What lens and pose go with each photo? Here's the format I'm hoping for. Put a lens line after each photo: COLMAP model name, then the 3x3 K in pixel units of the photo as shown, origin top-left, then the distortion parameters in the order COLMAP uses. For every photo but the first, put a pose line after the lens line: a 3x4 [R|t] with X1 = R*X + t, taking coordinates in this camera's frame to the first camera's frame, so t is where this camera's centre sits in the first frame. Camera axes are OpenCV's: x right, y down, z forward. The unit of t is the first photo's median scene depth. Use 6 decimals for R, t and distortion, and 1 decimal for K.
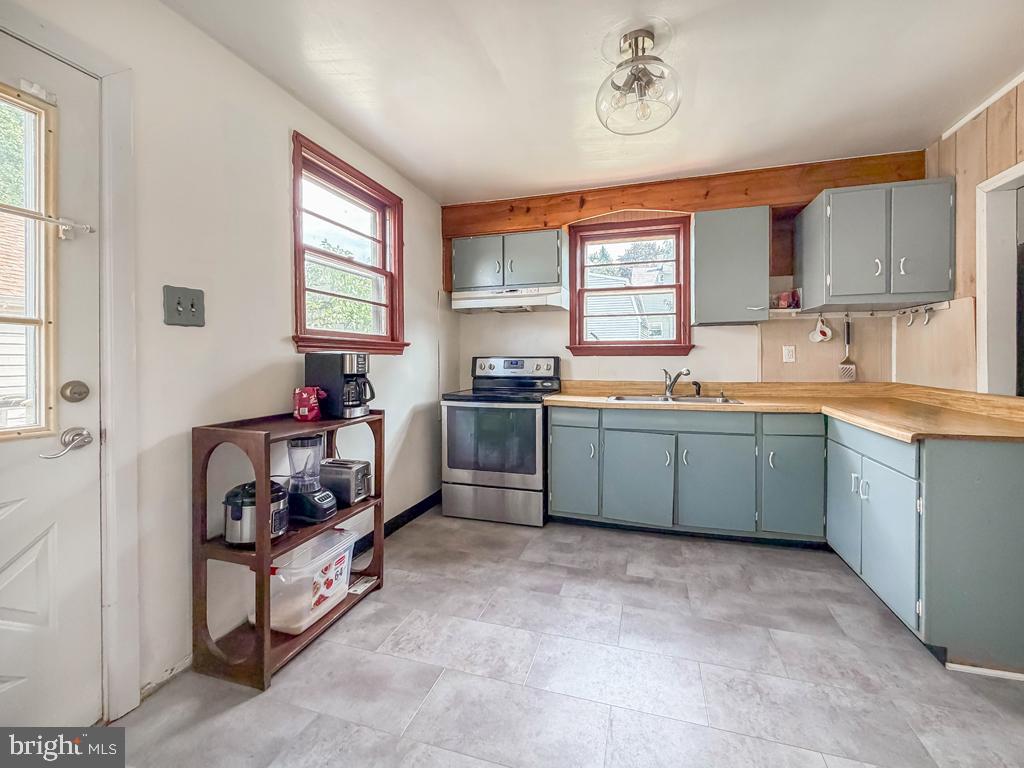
lens RADIAL K [[424.4, 0, 493.2], [0, 424.4, 367.8], [0, 0, 1]] dist [0.000727, -0.003045]
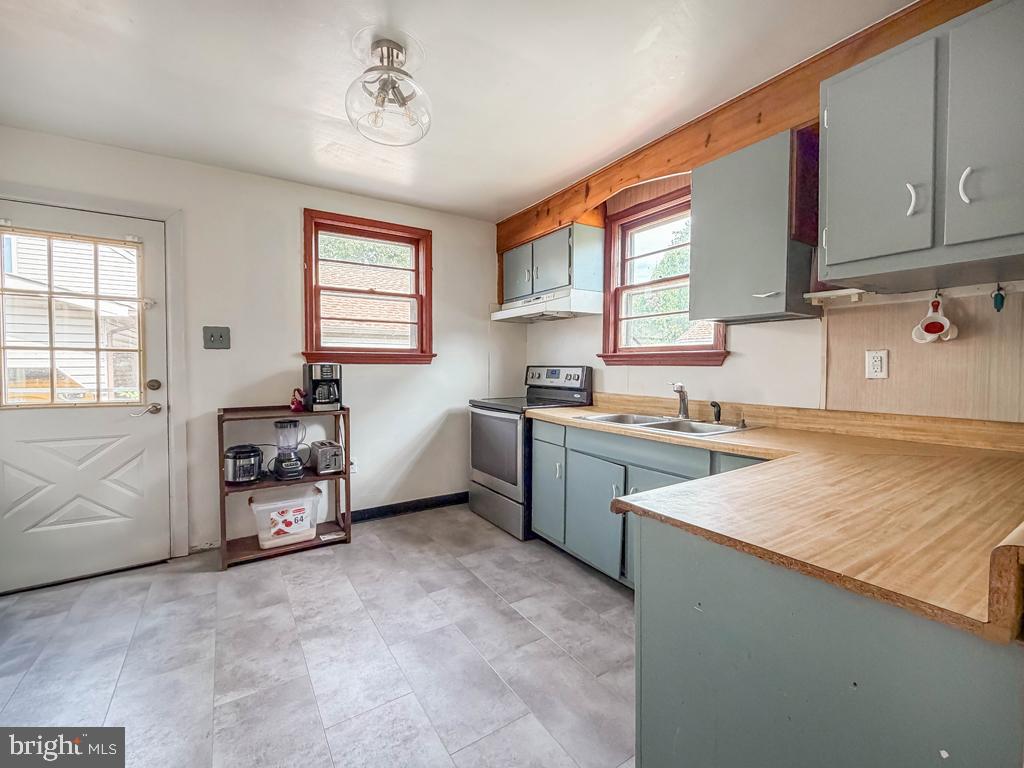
lens RADIAL K [[420.1, 0, 512.0], [0, 420.1, 384.0], [0, 0, 1]] dist [-0.002986, -0.000546]
pose [[0.775794, 0.032174, -0.630166, 0.715945], [-0.015704, 0.999374, 0.031691, -0.017078], [0.630791, -0.014689, 0.775814, 0.245660]]
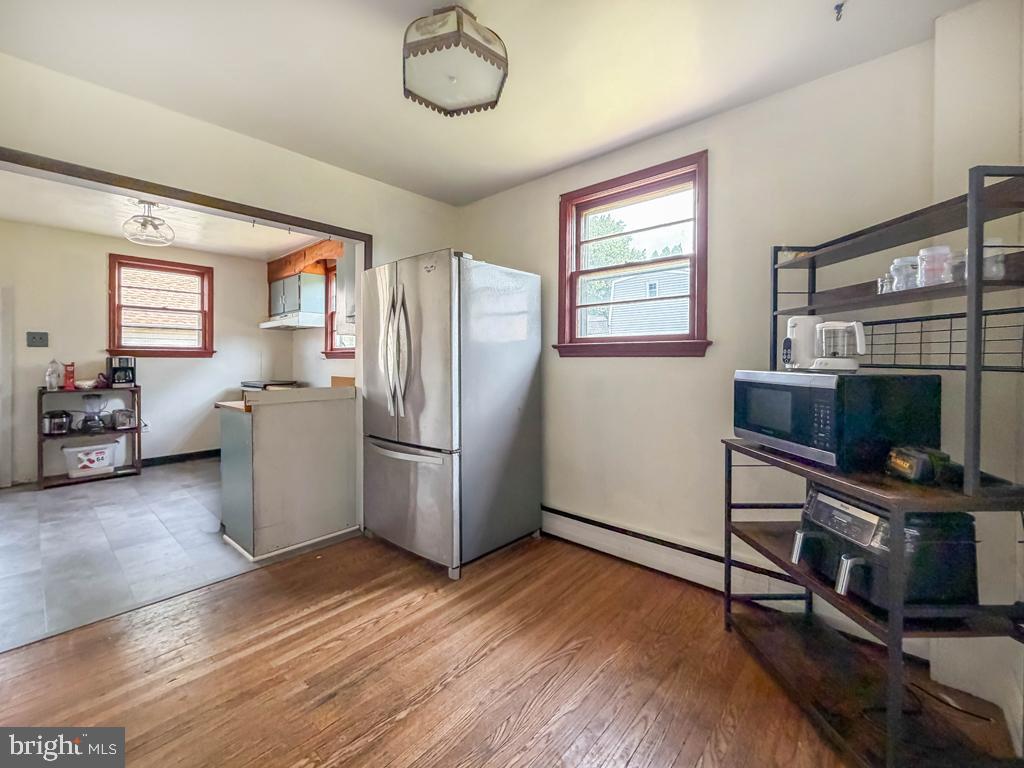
lens RADIAL K [[424.4, 0, 493.2], [0, 424.4, 367.8], [0, 0, 1]] dist [0.000727, -0.003045]
pose [[0.900271, 0.011432, -0.435180, 1.606979], [-0.013104, 0.999914, -0.000843, -0.003853], [0.435133, 0.006461, 0.900343, -0.054464]]
